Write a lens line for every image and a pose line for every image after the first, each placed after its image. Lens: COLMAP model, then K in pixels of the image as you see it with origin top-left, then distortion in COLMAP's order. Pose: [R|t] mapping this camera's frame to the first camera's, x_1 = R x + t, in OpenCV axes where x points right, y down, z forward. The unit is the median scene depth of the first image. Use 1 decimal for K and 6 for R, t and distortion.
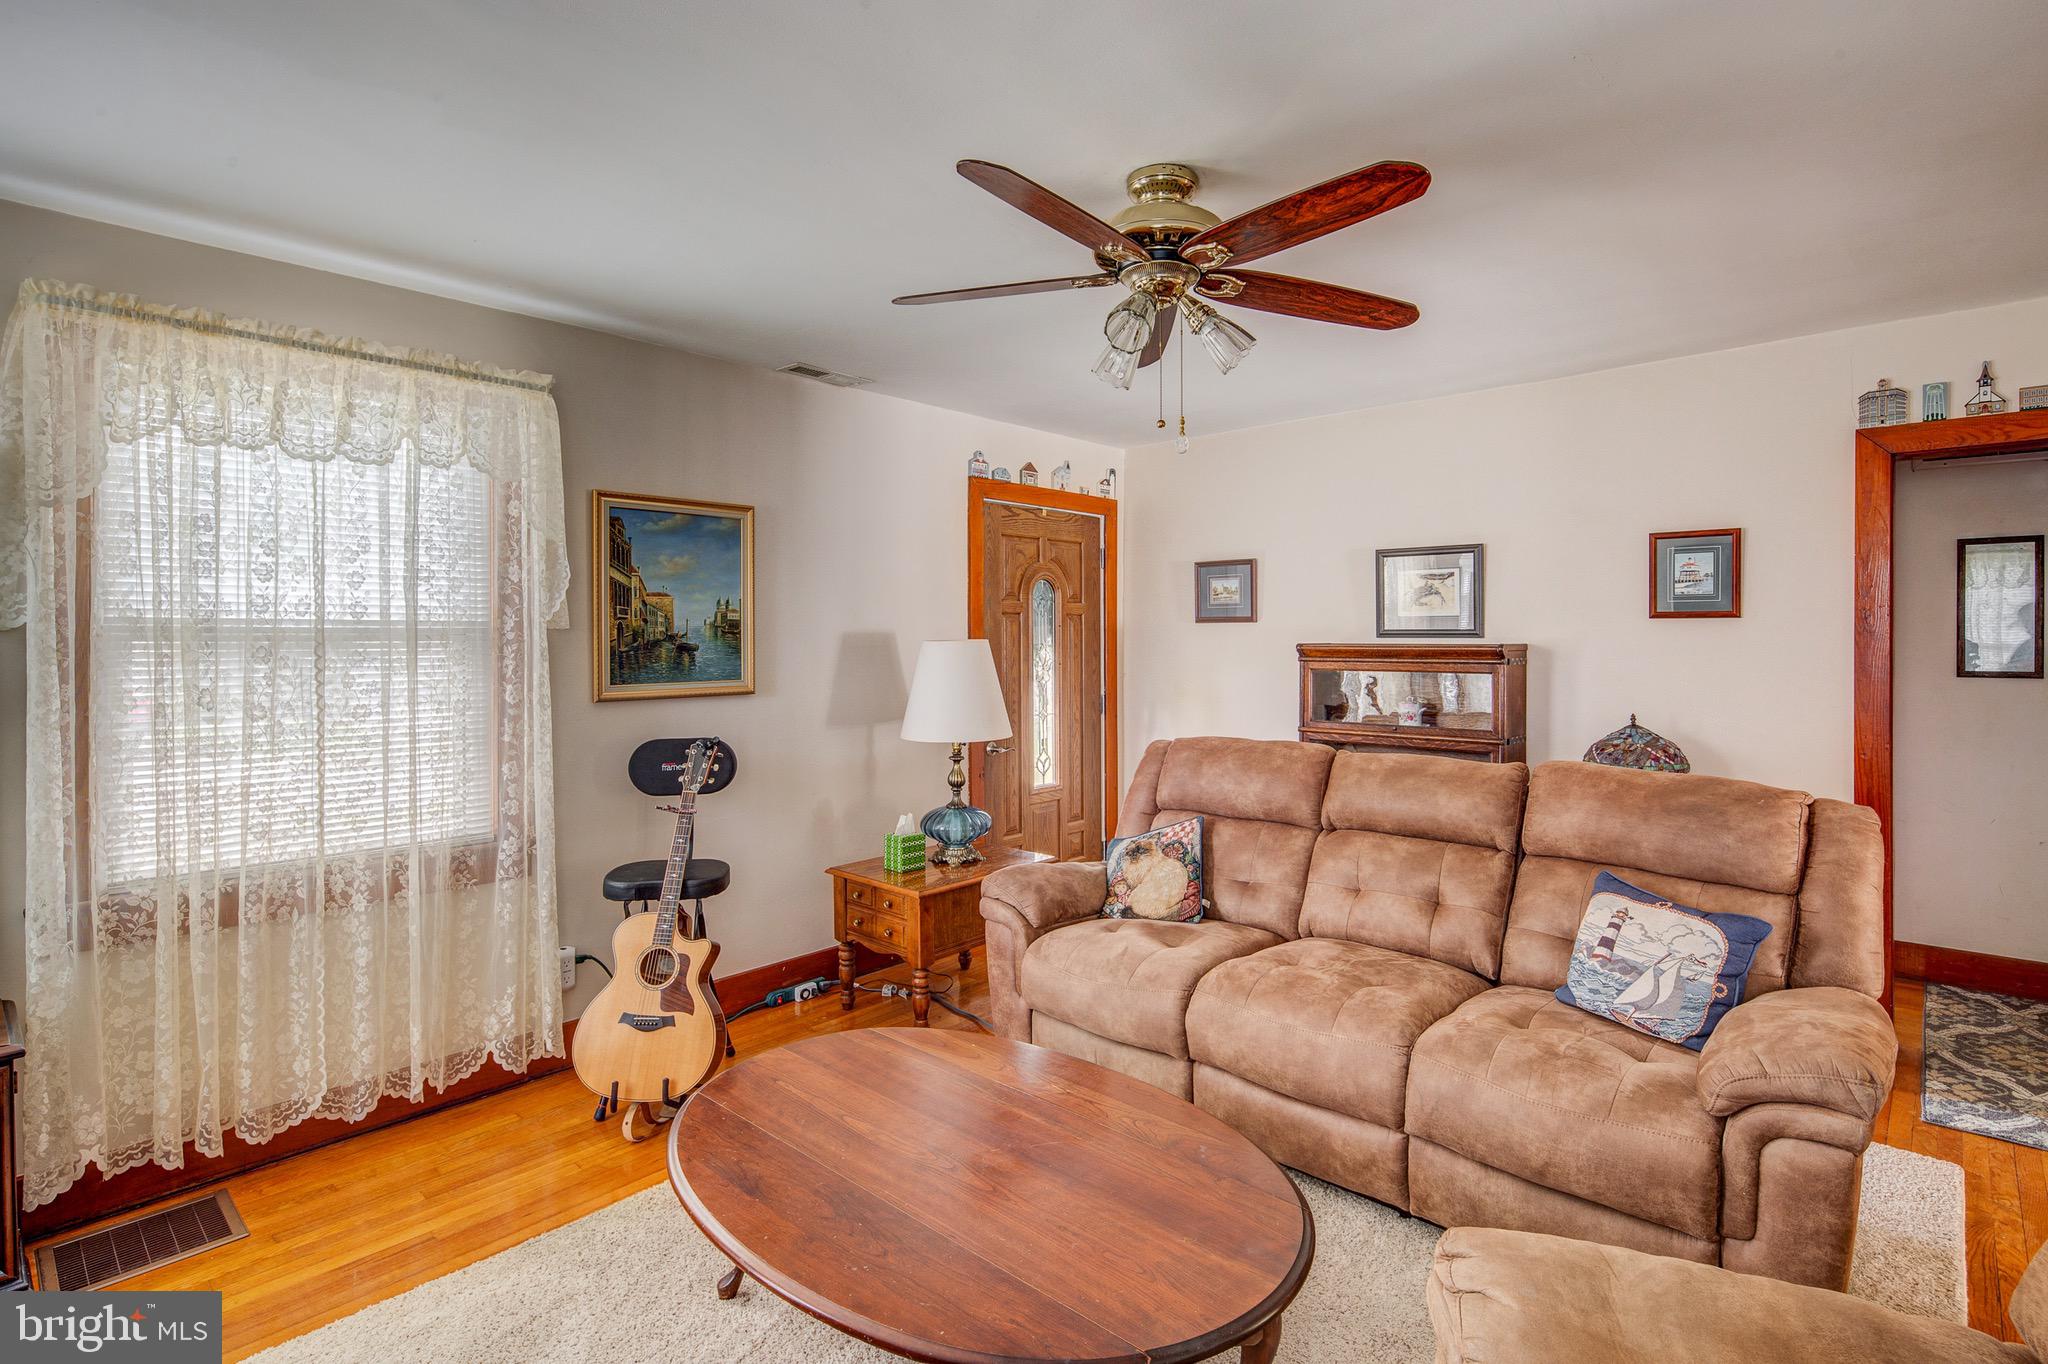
lens RADIAL K [[1000.7, 0, 1027.5], [0, 1000.7, 642.9], [0, 0, 1]] dist [-0.000469, -0.000416]
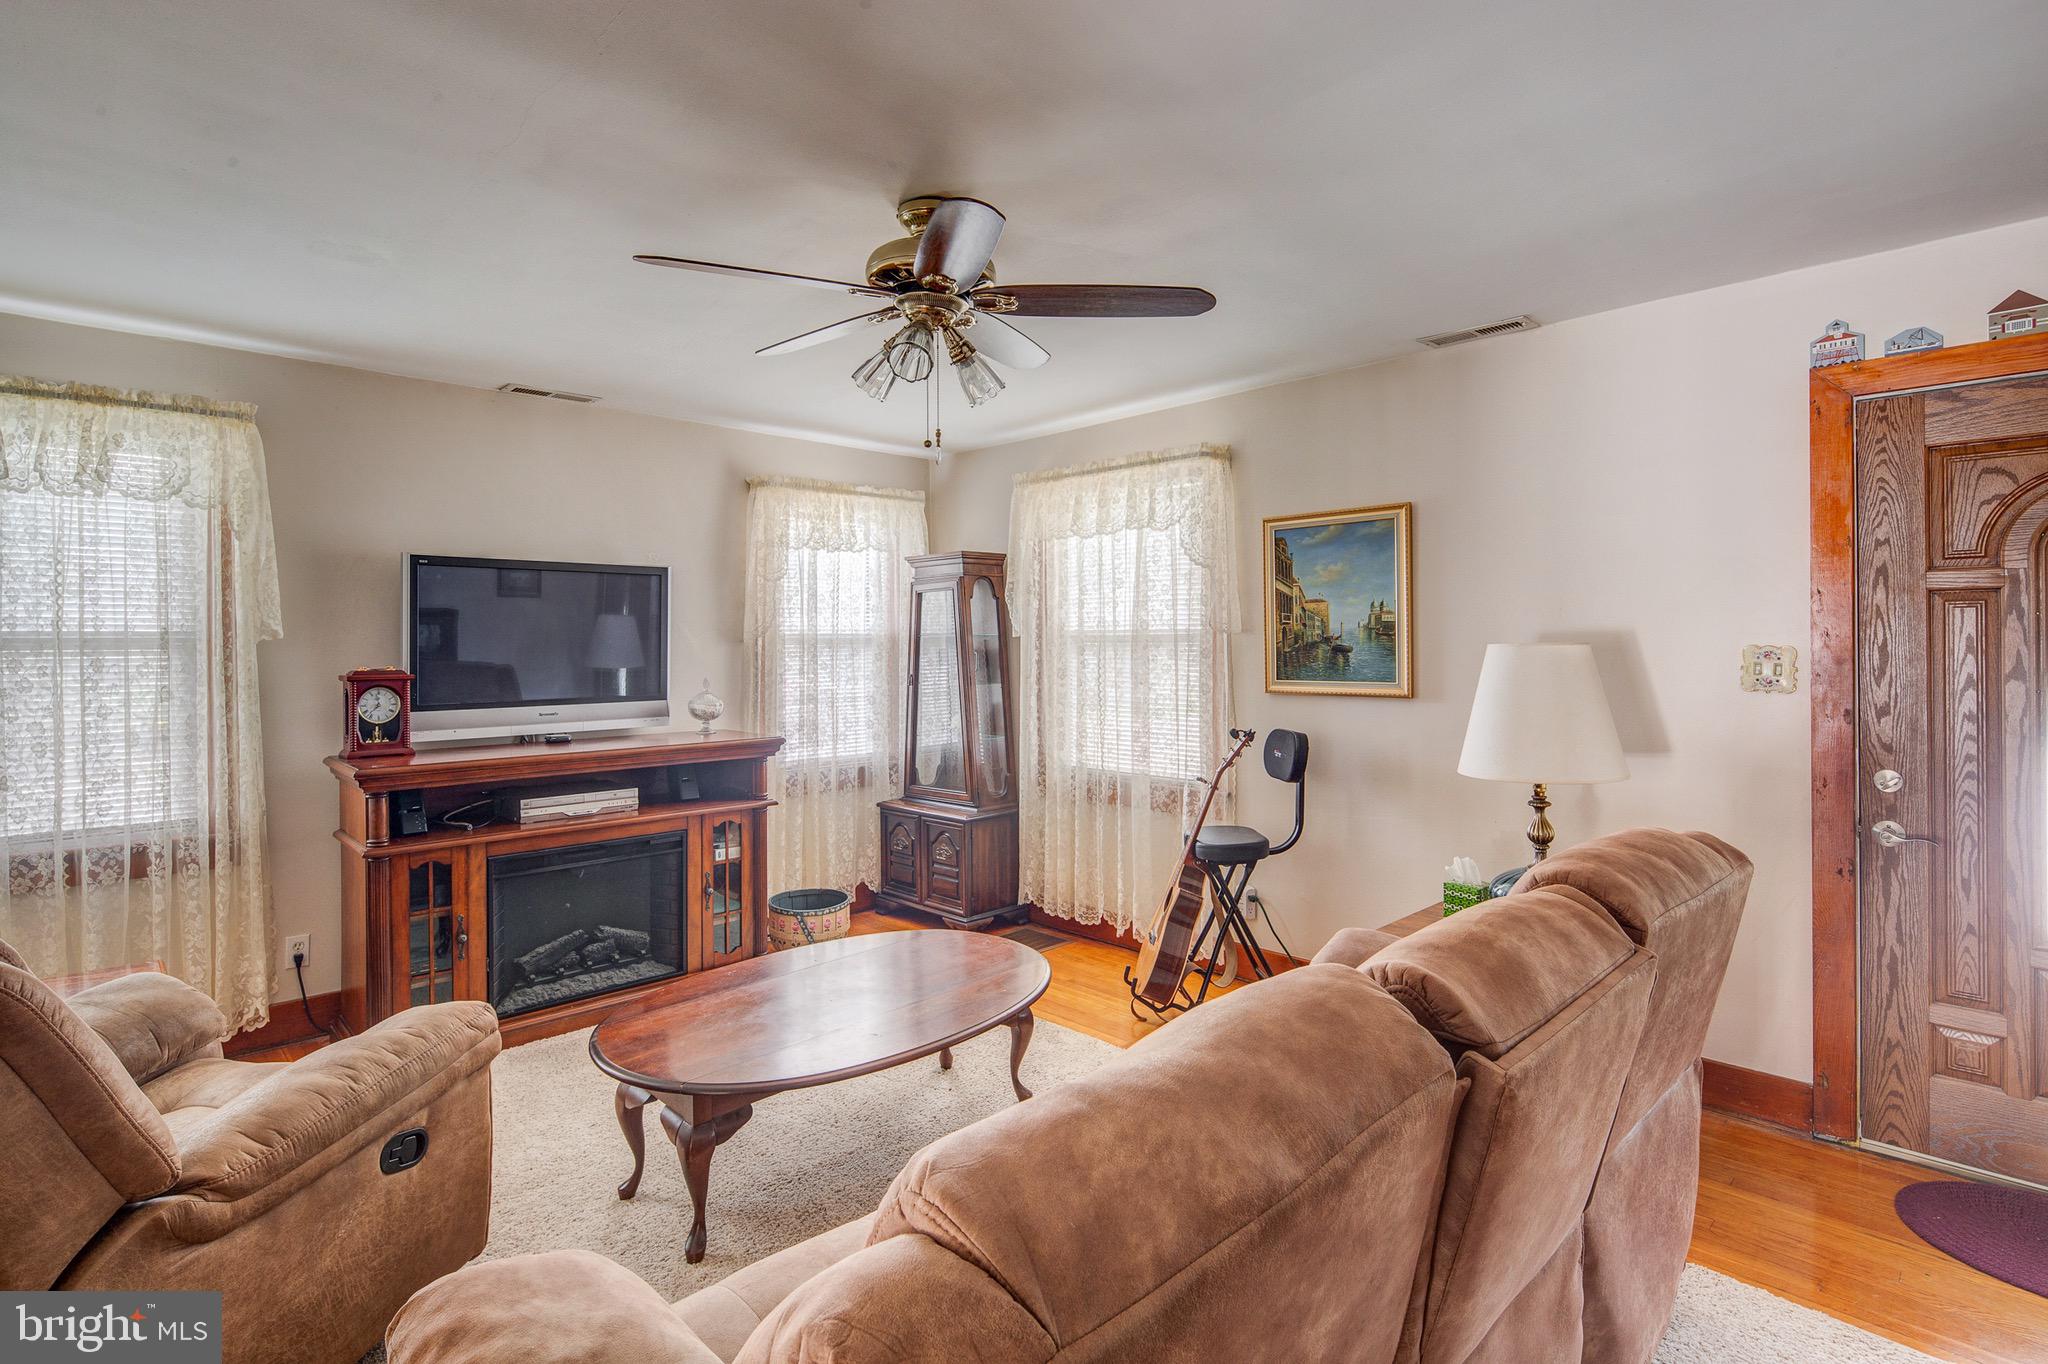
lens RADIAL K [[1000.7, 0, 1027.5], [0, 1000.7, 642.9], [0, 0, 1]] dist [-0.000469, -0.000416]
pose [[-0.060200, 0.001635, -0.998185, 0.753942], [-0.001838, 0.999997, 0.001749, -0.003127], [0.998185, 0.001940, -0.060197, 0.742424]]
